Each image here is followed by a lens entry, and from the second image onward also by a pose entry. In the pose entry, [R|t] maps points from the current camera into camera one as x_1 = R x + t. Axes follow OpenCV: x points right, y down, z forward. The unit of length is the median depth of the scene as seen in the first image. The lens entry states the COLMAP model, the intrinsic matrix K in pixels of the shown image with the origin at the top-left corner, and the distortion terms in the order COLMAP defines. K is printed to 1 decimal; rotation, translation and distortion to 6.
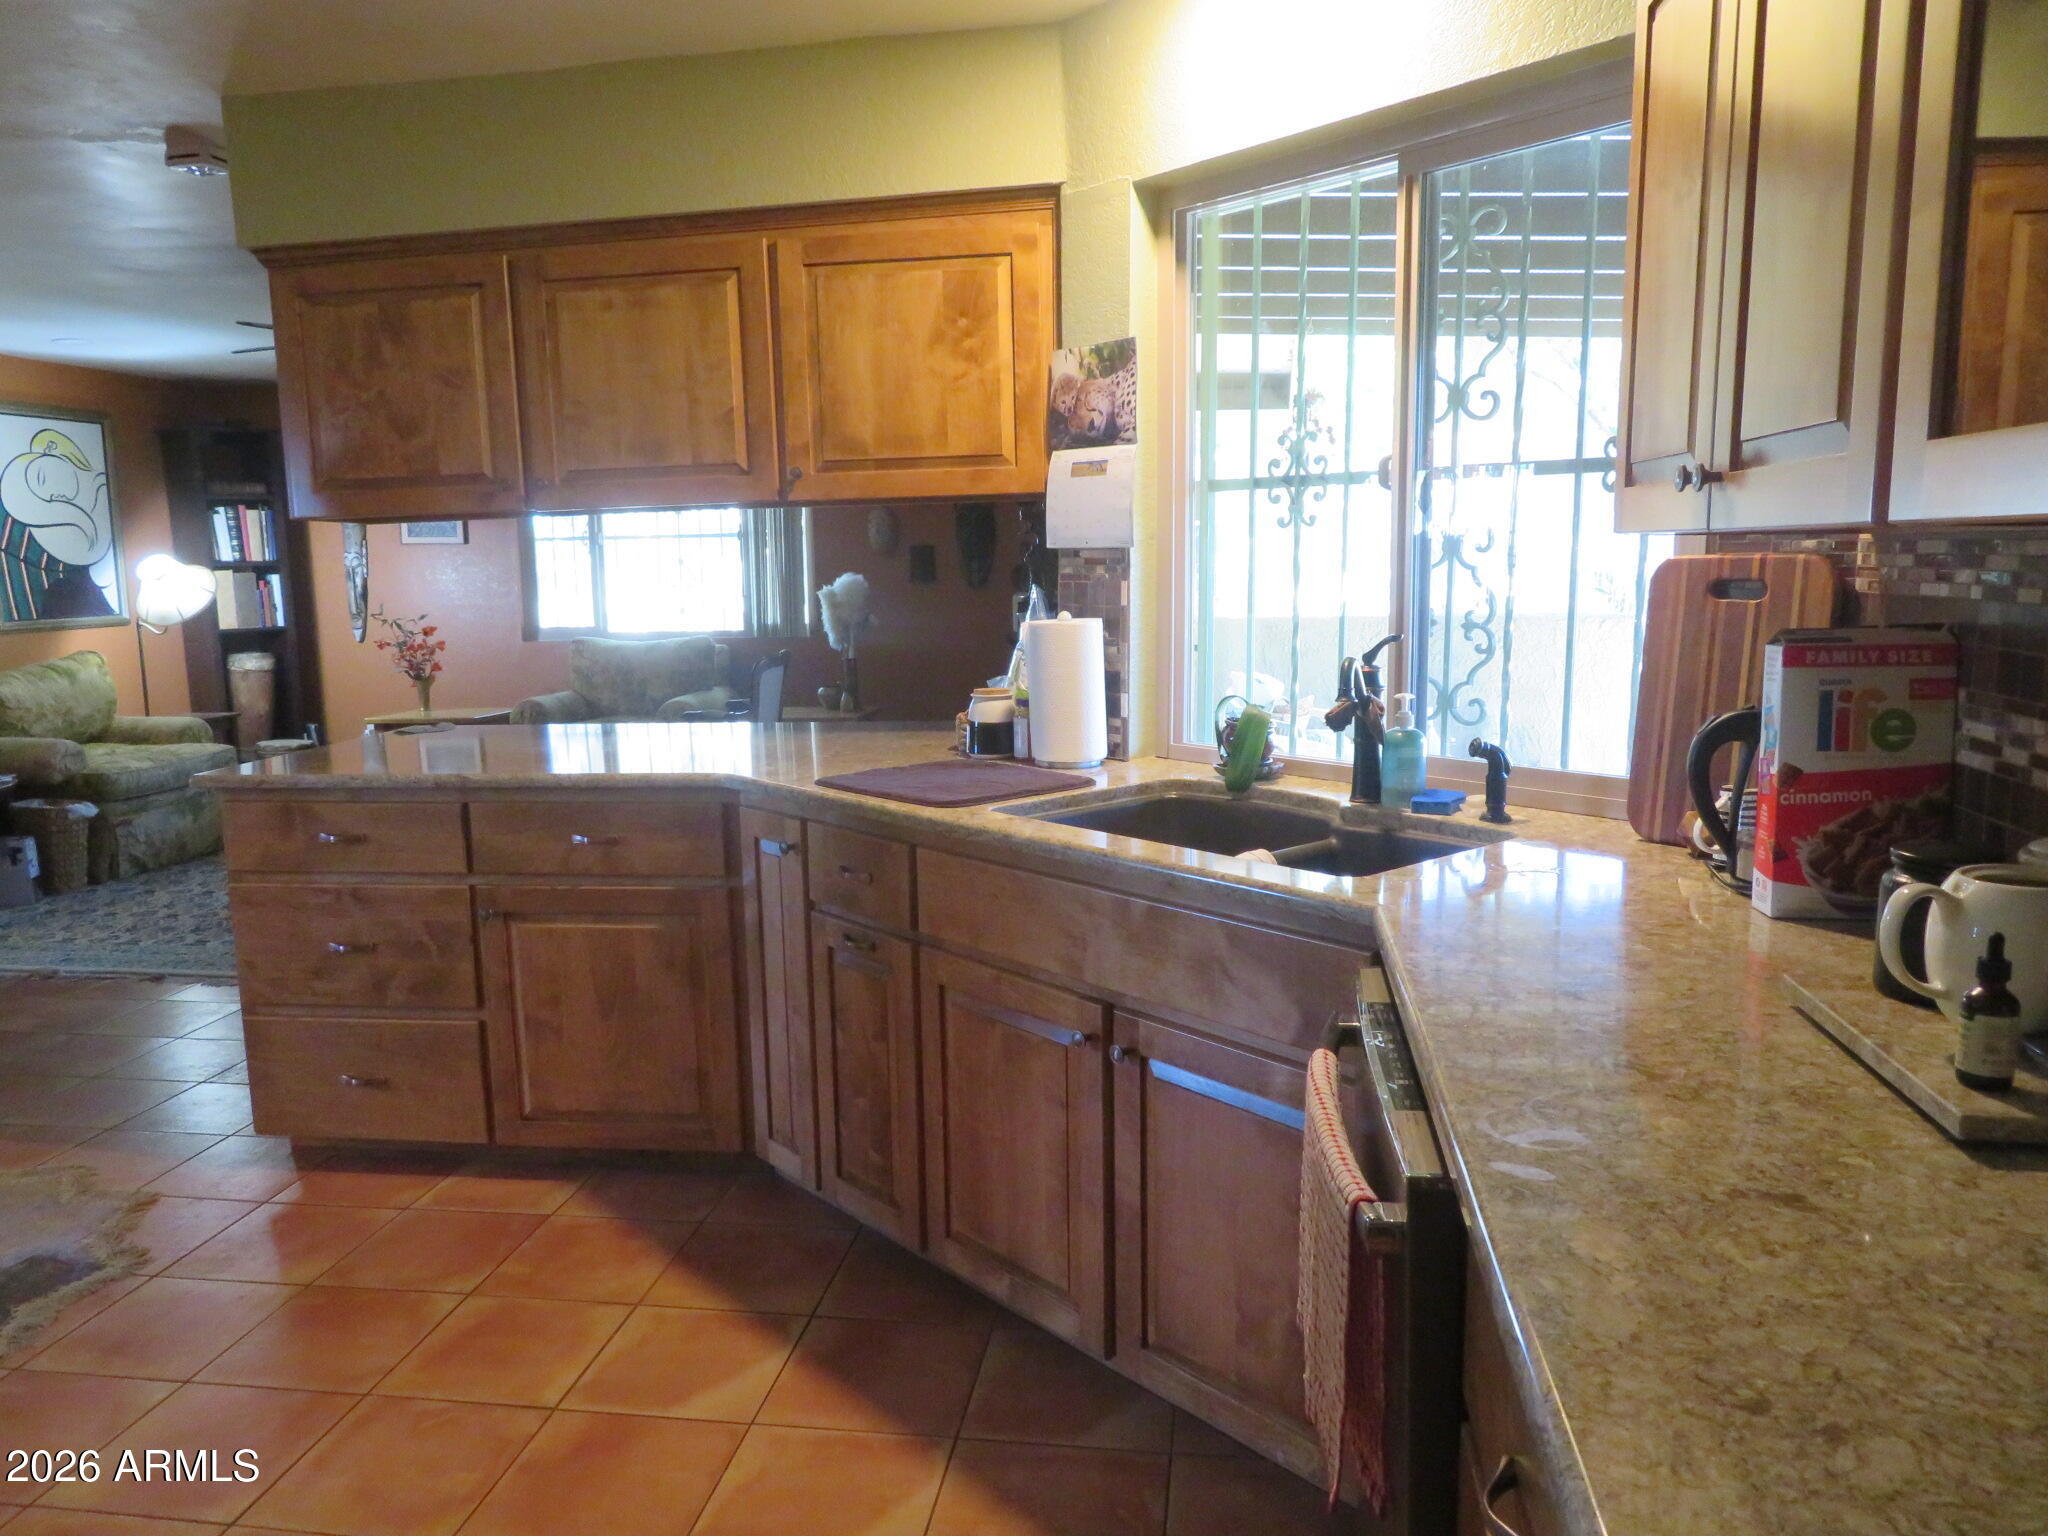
lens RADIAL K [[1476.9, 0, 1001.2], [0, 1476.9, 767.0], [0, 0, 1]] dist [-0.003086, 0.008951]
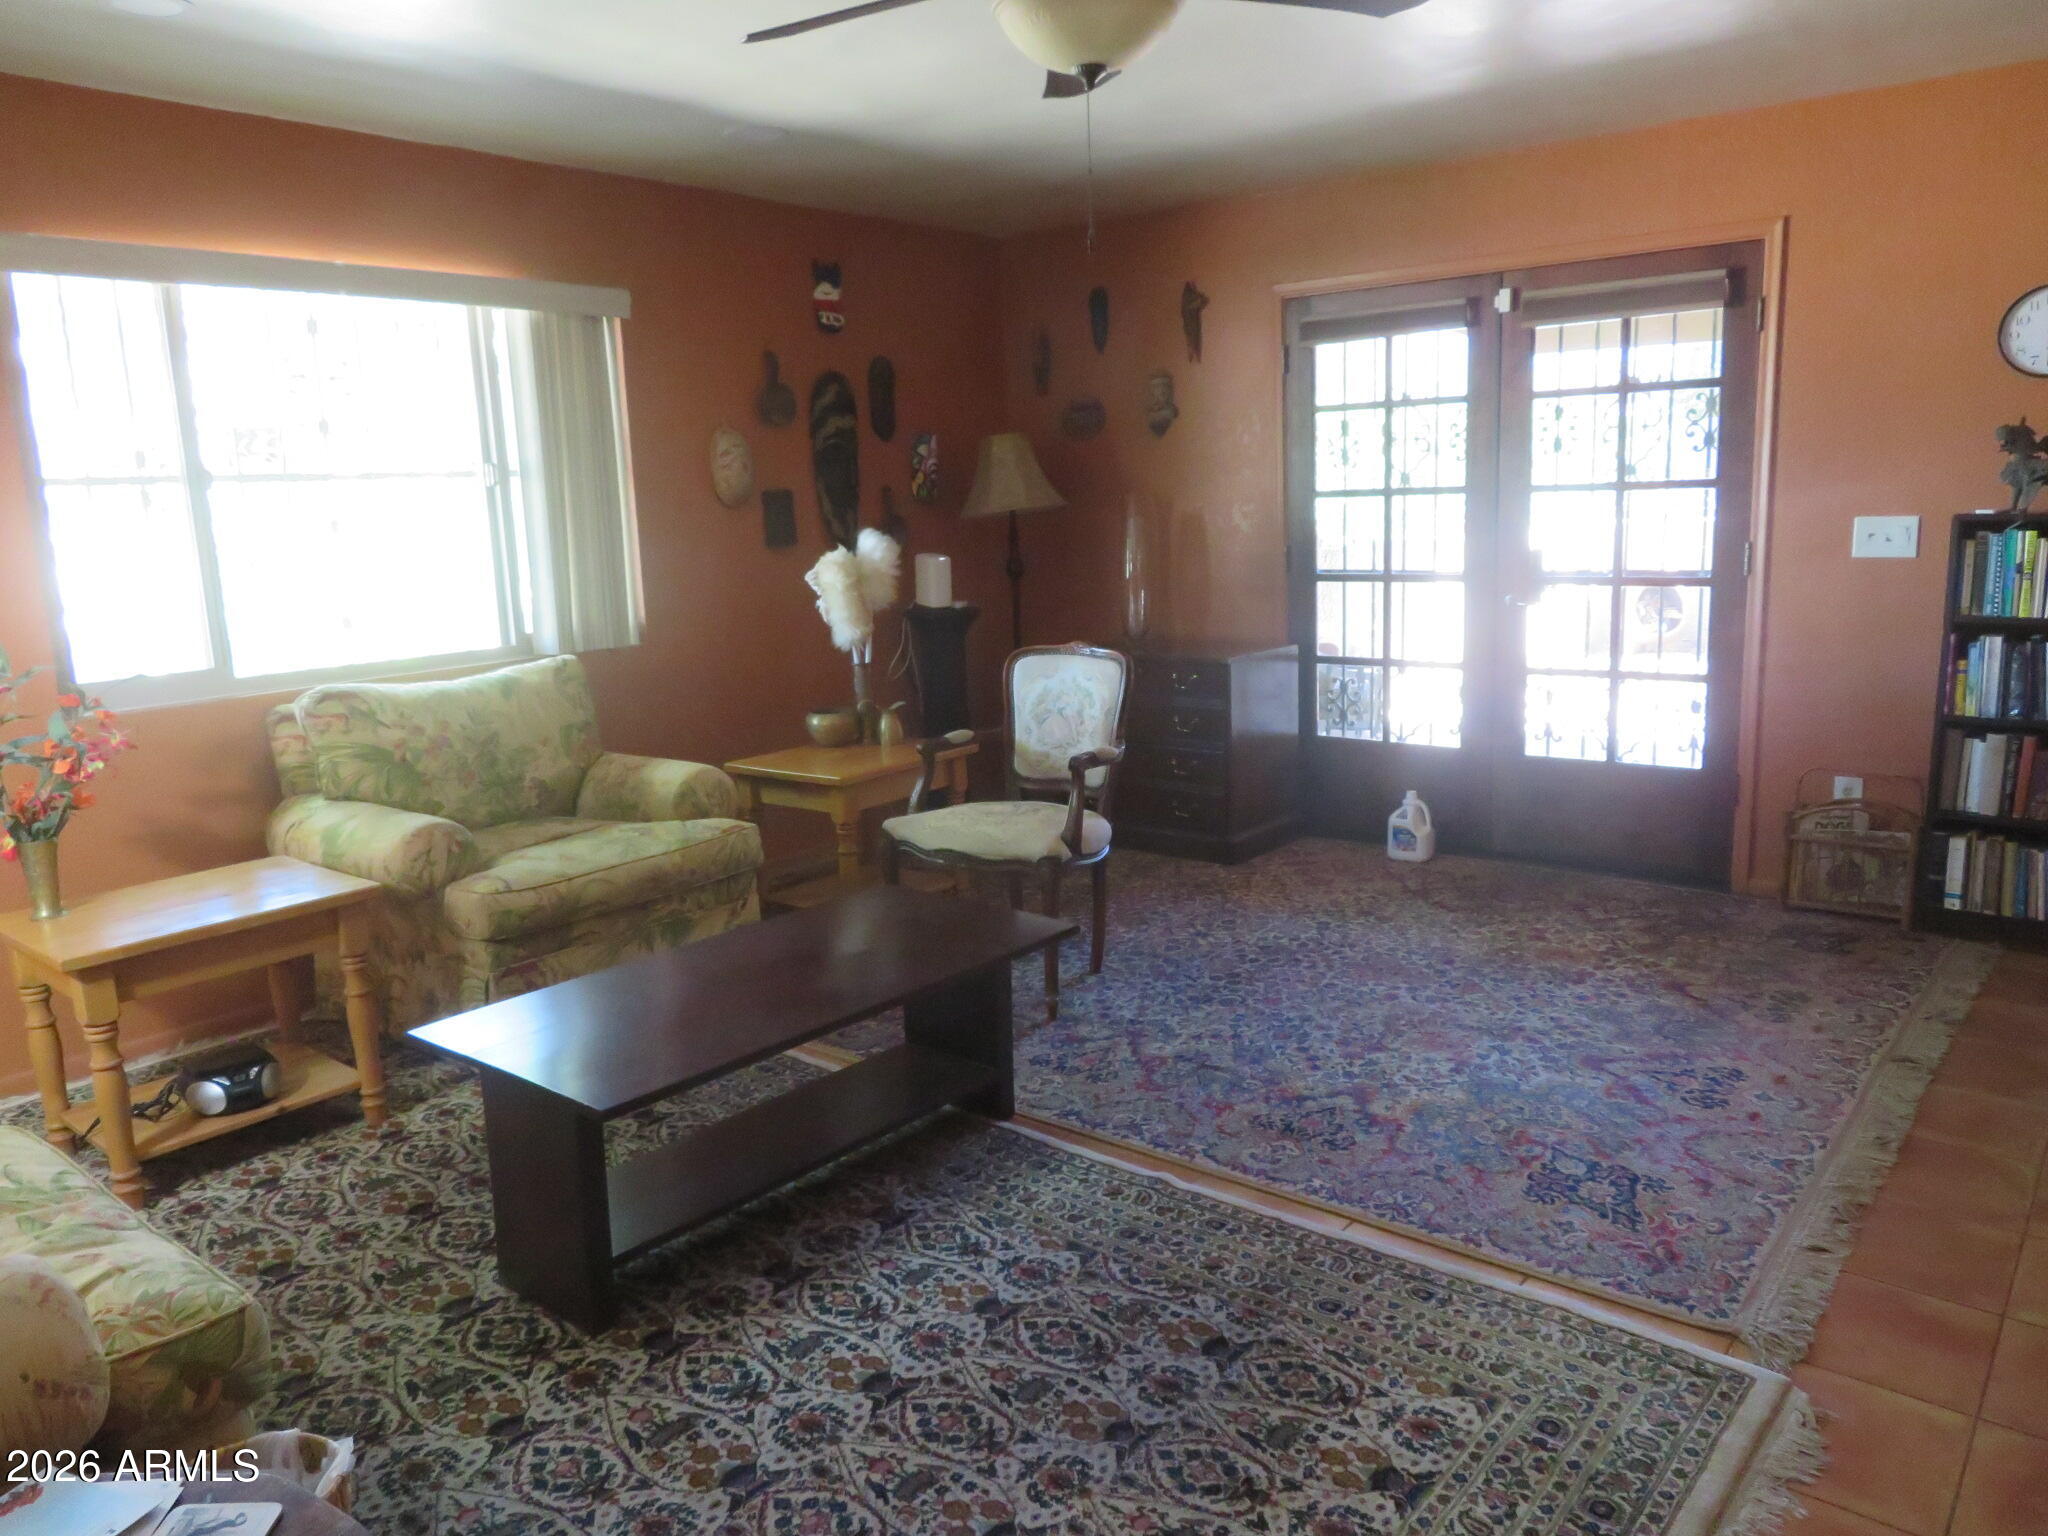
lens RADIAL K [[1476.9, 0, 1018.5], [0, 1476.9, 773.0], [0, 0, 1]] dist [-0.003086, 0.008951]
pose [[0.492128, -0.159149, 0.855851, -0.646611], [0.147614, 0.984165, 0.098129, -0.082299], [-0.857916, 0.078044, 0.507828, 0.636070]]
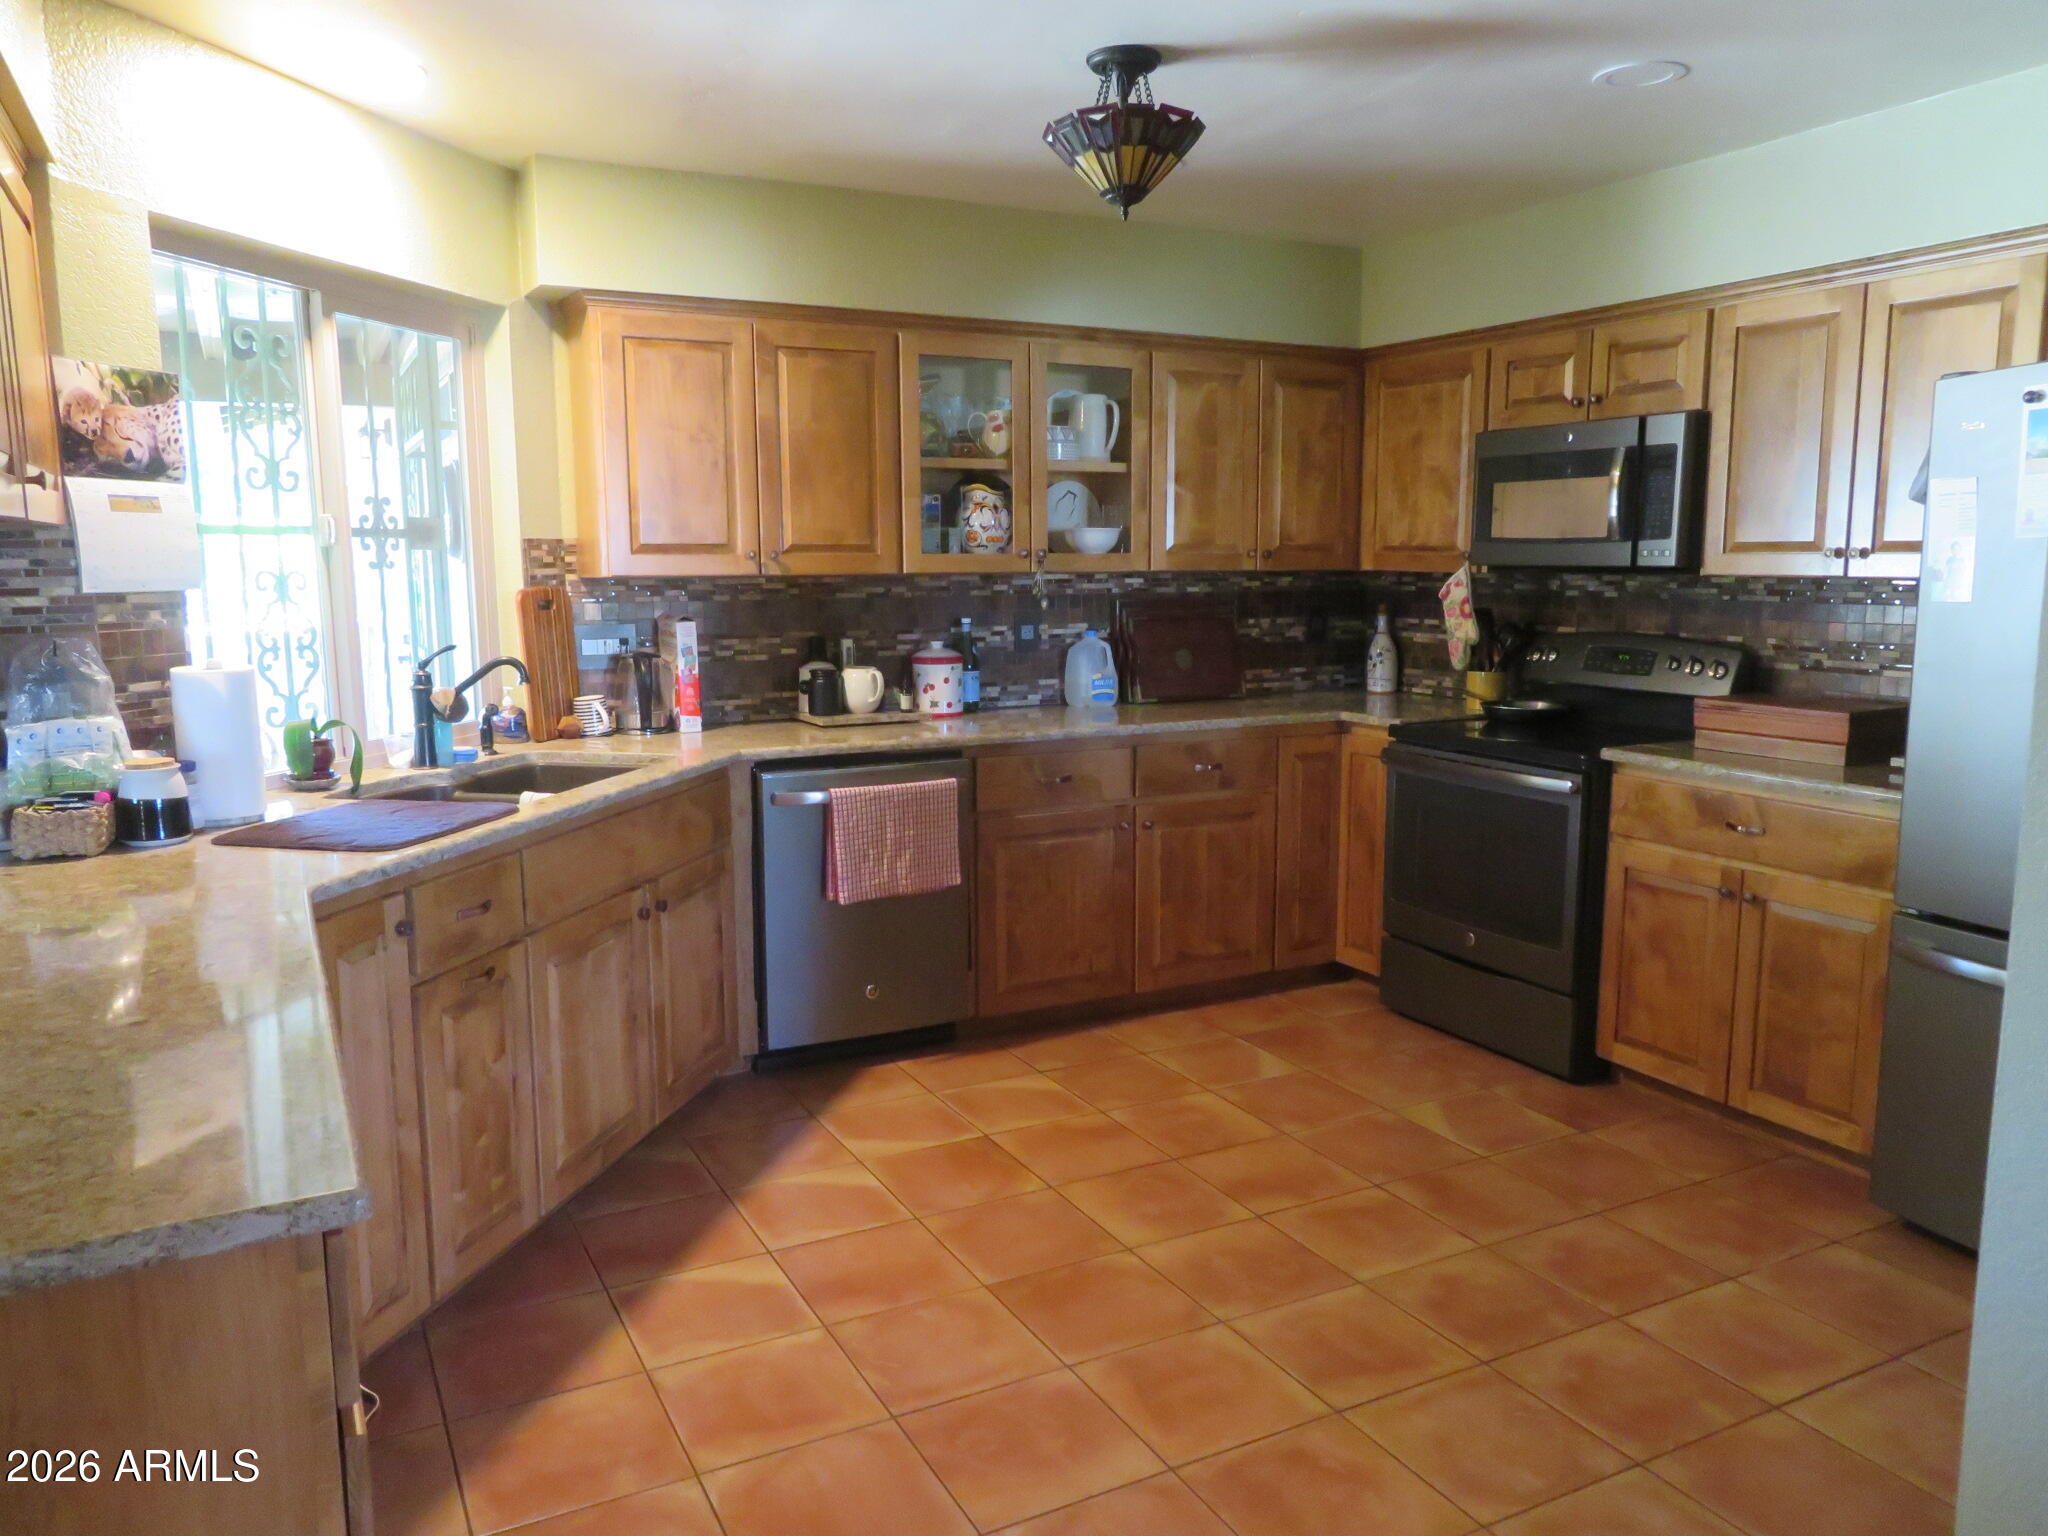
lens RADIAL K [[1476.9, 0, 1024.3], [0, 1476.9, 770.1], [0, 0, 1]] dist [-0.003086, 0.008951]
pose [[-0.601622, -0.093692, 0.793267, -0.411521], [0.136186, 0.966526, 0.217440, -0.069011], [-0.787086, 0.238848, -0.568724, 0.464328]]
